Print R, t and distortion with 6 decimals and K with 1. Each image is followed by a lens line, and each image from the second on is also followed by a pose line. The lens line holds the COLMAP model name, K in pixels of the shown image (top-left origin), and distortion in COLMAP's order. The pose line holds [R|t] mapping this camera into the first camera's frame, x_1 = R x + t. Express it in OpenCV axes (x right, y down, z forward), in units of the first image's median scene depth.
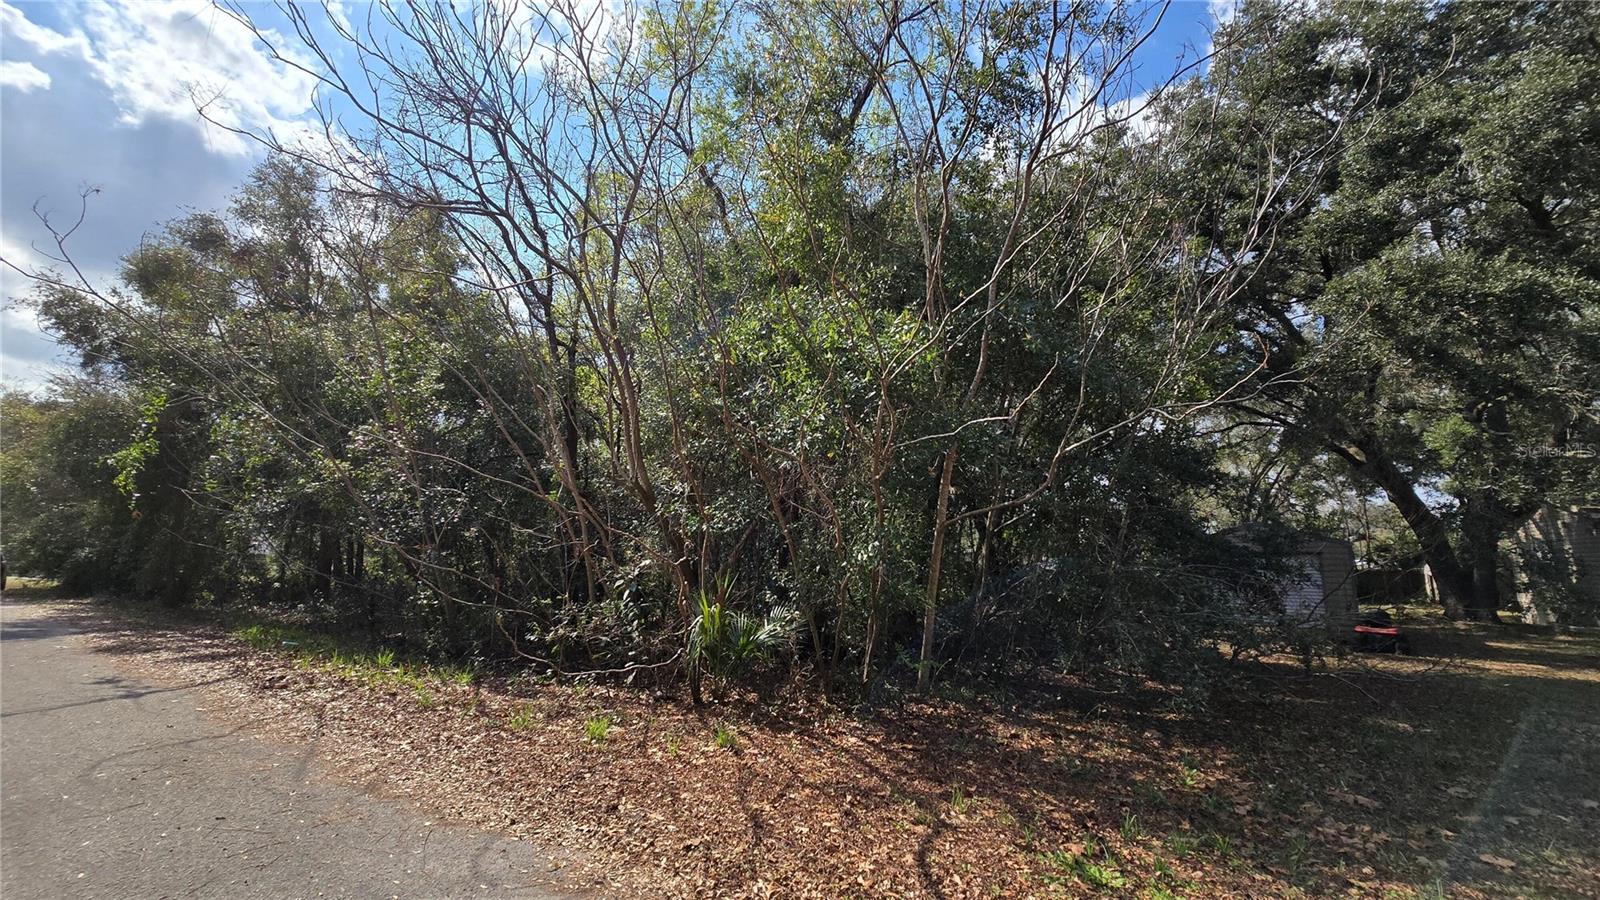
lens RADIAL K [[646.7, 0, 803.9], [0, 646.7, 460.4], [0, 0, 1]] dist [-0.002010, -0.000184]
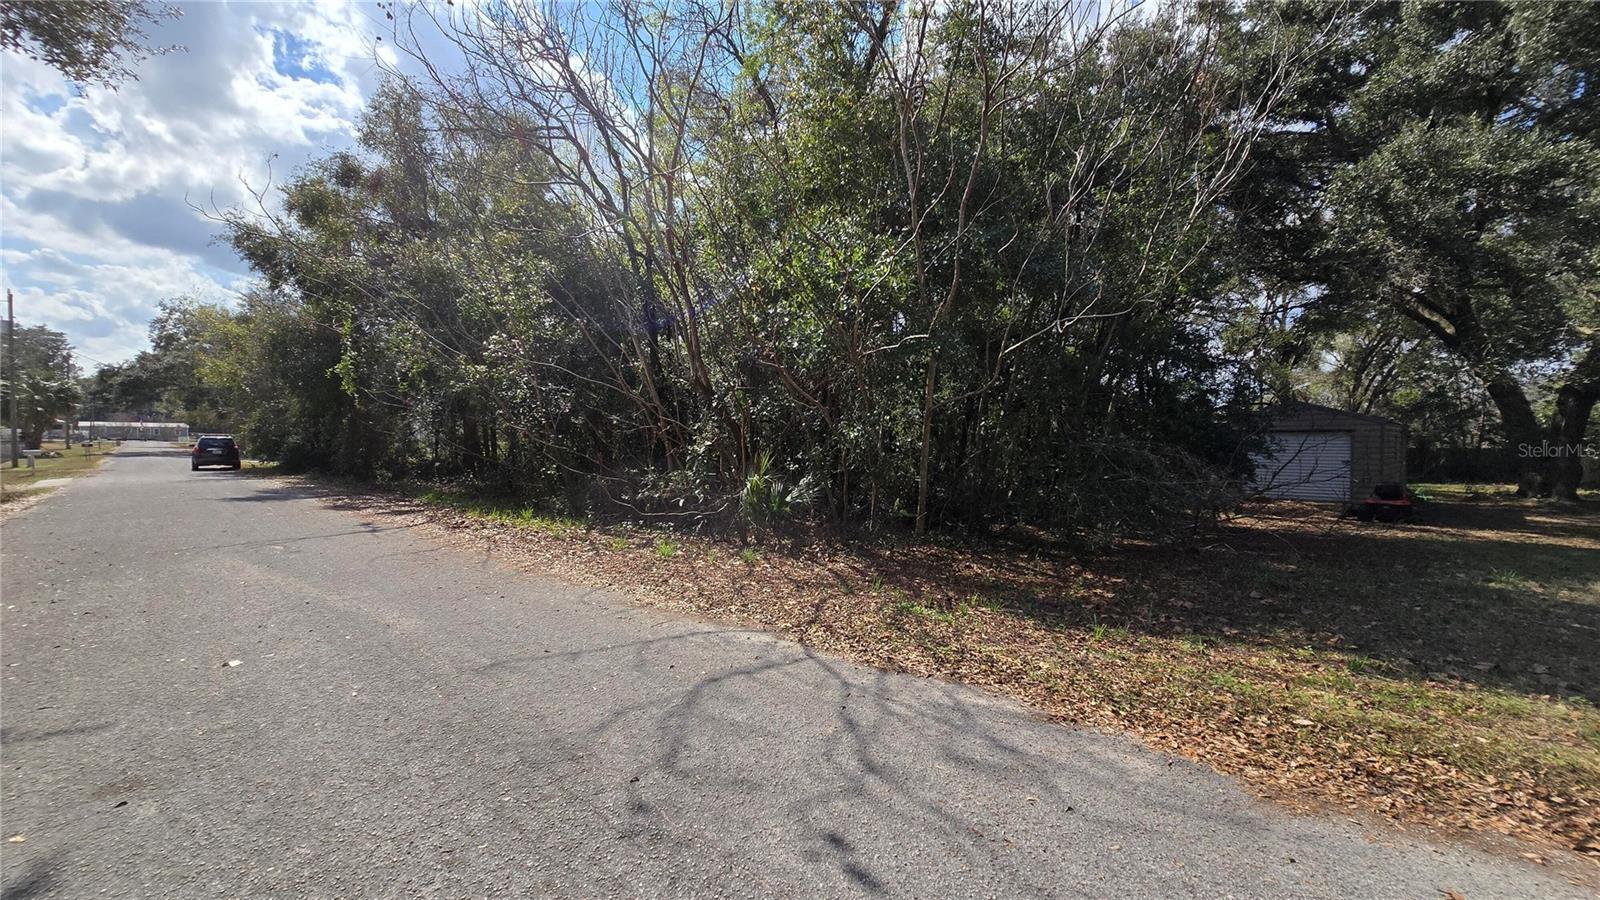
lens RADIAL K [[654.1, 0, 804.5], [0, 654.1, 459.9], [0, 0, 1]] dist [-0.007771, 0.003554]
pose [[0.989266, -0.002101, -0.146111, 0.127357], [0.028034, 0.984052, 0.175660, -0.028313], [0.143412, -0.177870, 0.973548, -0.227450]]
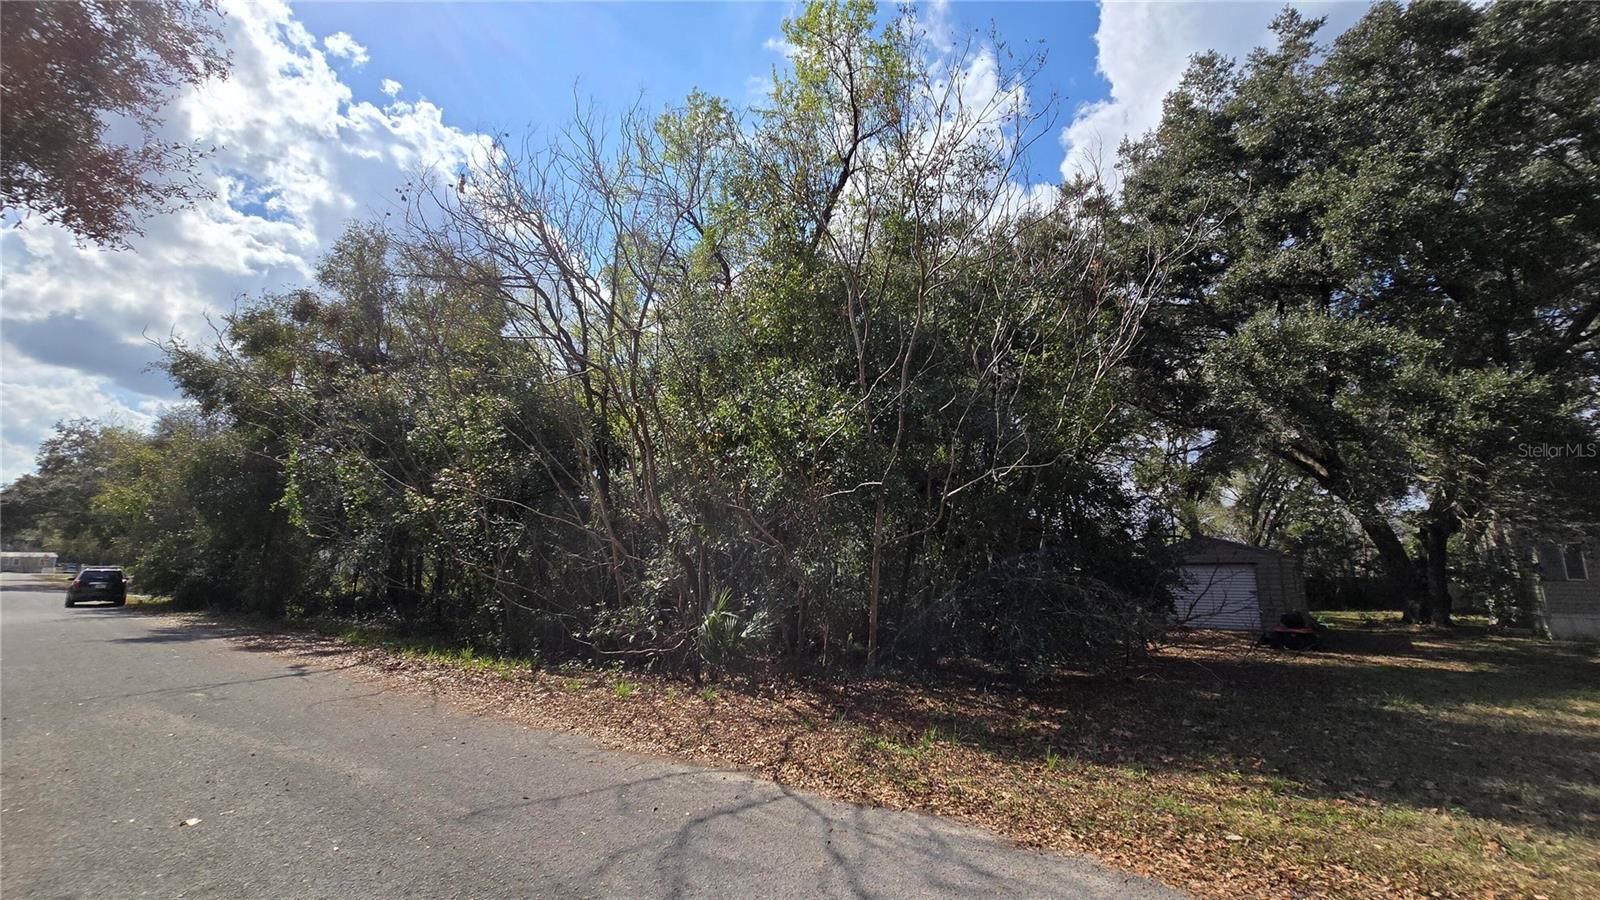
lens RADIAL K [[654.1, 0, 804.5], [0, 654.1, 459.9], [0, 0, 1]] dist [-0.007771, 0.003554]
pose [[0.998661, -0.017096, -0.048827, 0.104328], [0.016230, 0.999705, -0.018083, -0.046734], [0.049122, 0.017266, 0.998644, -0.283134]]
